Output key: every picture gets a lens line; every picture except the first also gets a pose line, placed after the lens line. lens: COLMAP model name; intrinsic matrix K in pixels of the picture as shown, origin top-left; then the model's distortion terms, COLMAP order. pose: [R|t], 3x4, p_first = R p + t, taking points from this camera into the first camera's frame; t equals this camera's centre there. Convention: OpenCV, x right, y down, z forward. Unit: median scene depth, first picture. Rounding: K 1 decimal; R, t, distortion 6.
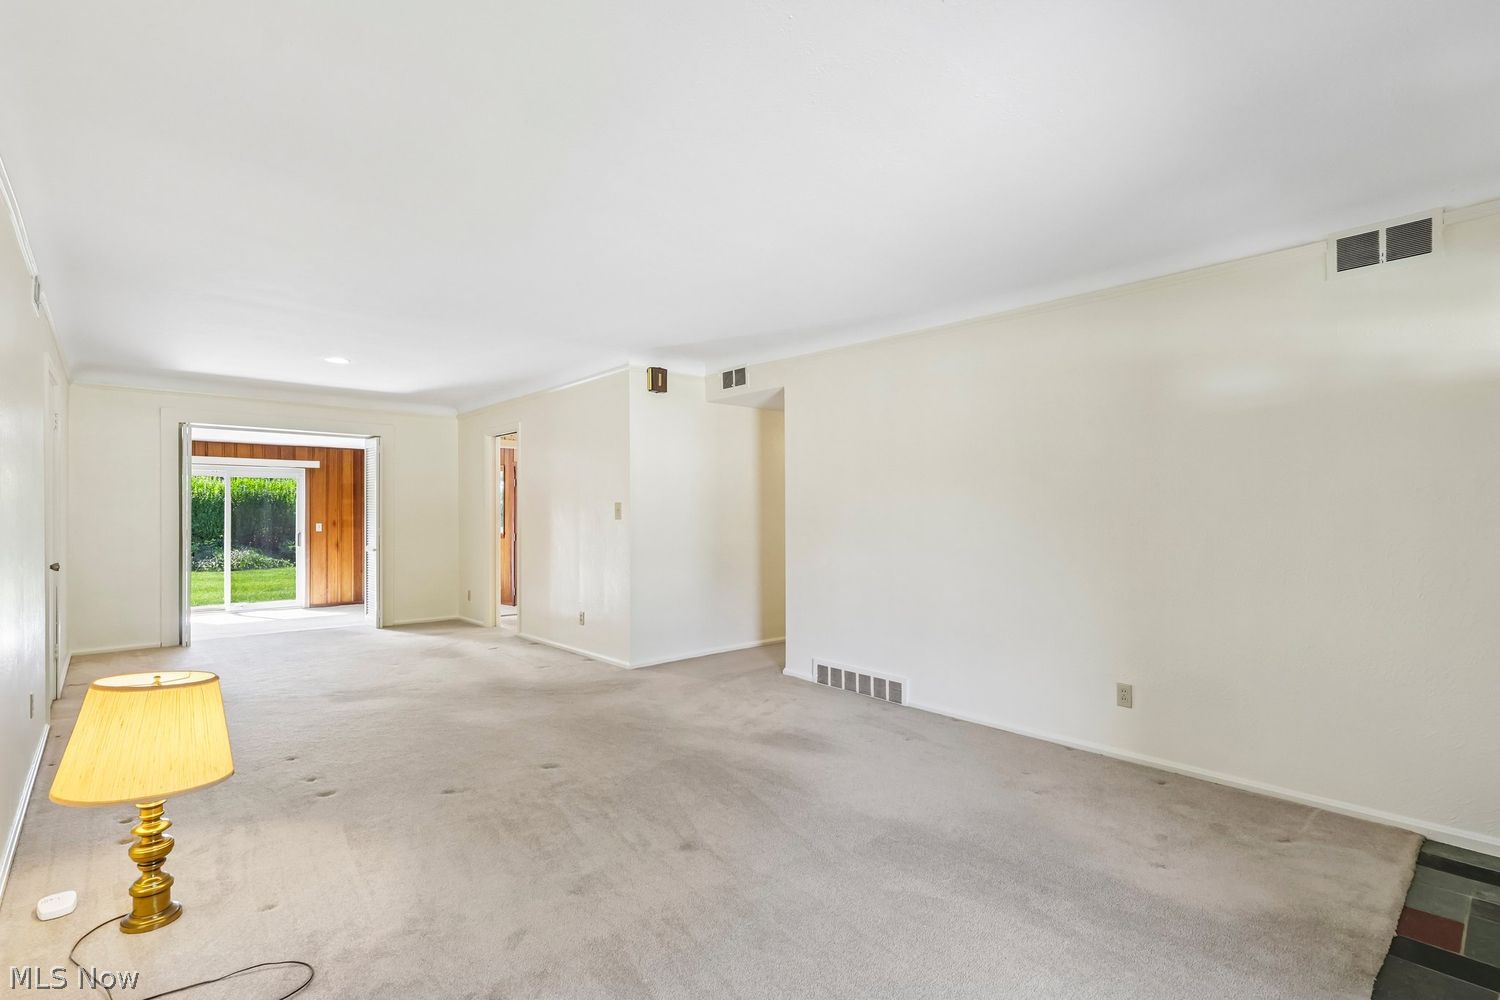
lens RADIAL K [[706.0, 0, 750.9], [0, 706.0, 509.6], [0, 0, 1]] dist [-0.003575, 0.003012]
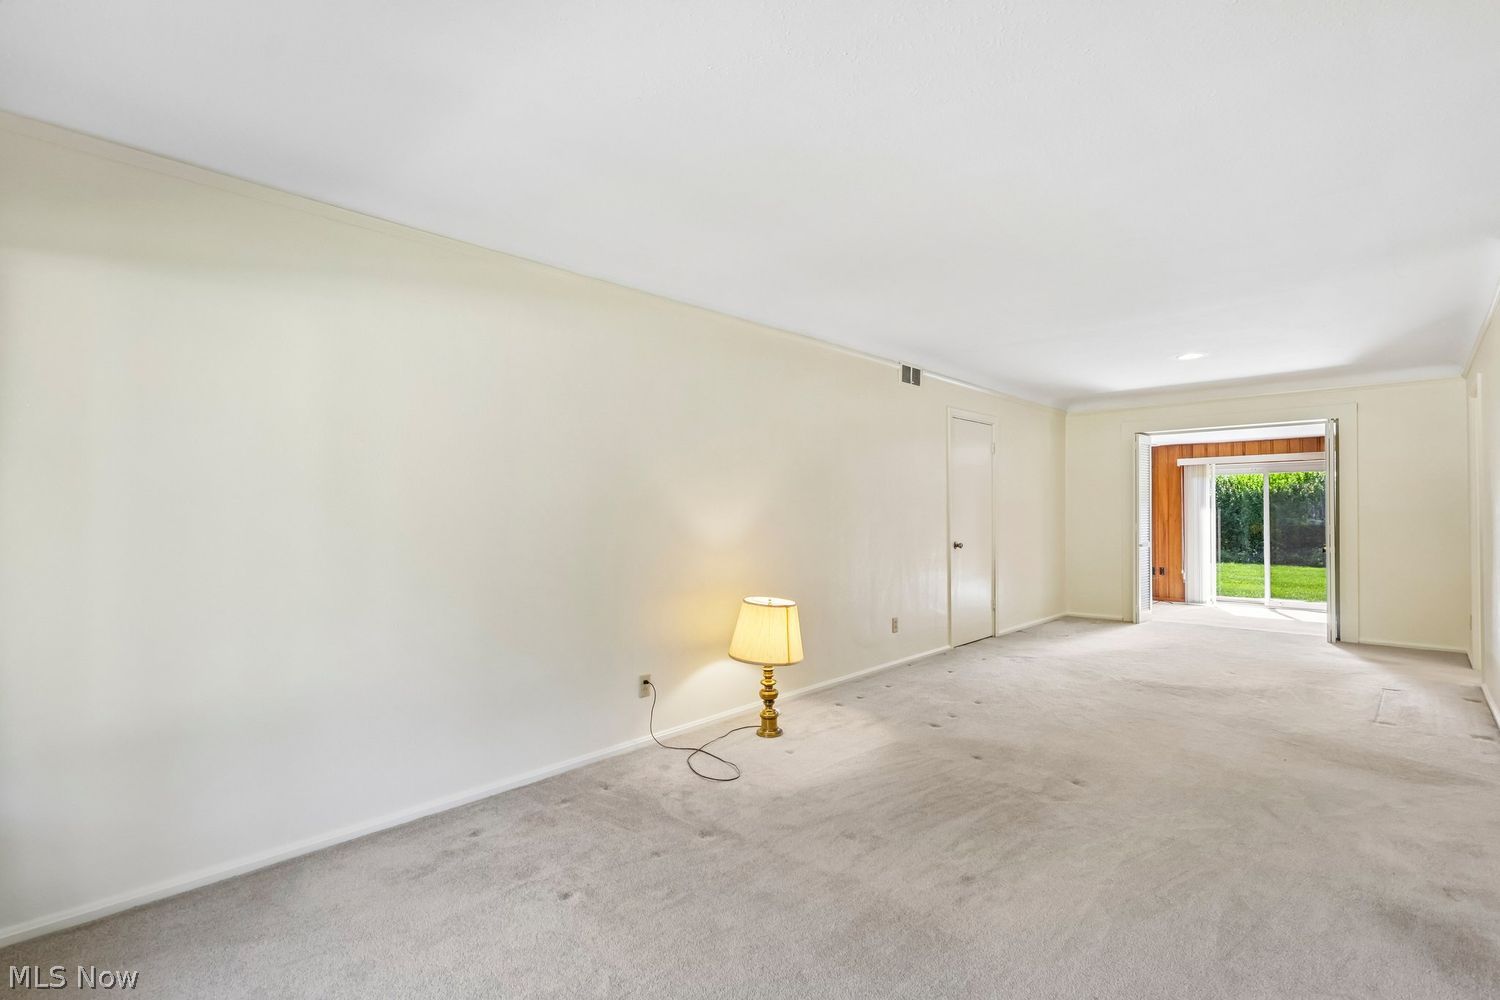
lens RADIAL K [[706.0, 0, 749.9], [0, 706.0, 503.1], [0, 0, 1]] dist [-0.003575, 0.003012]
pose [[0.078394, -0.013672, -0.996829, 0.278301], [0.009726, 0.999869, -0.012948, 0.002571], [0.996875, -0.008680, 0.078517, 0.229754]]
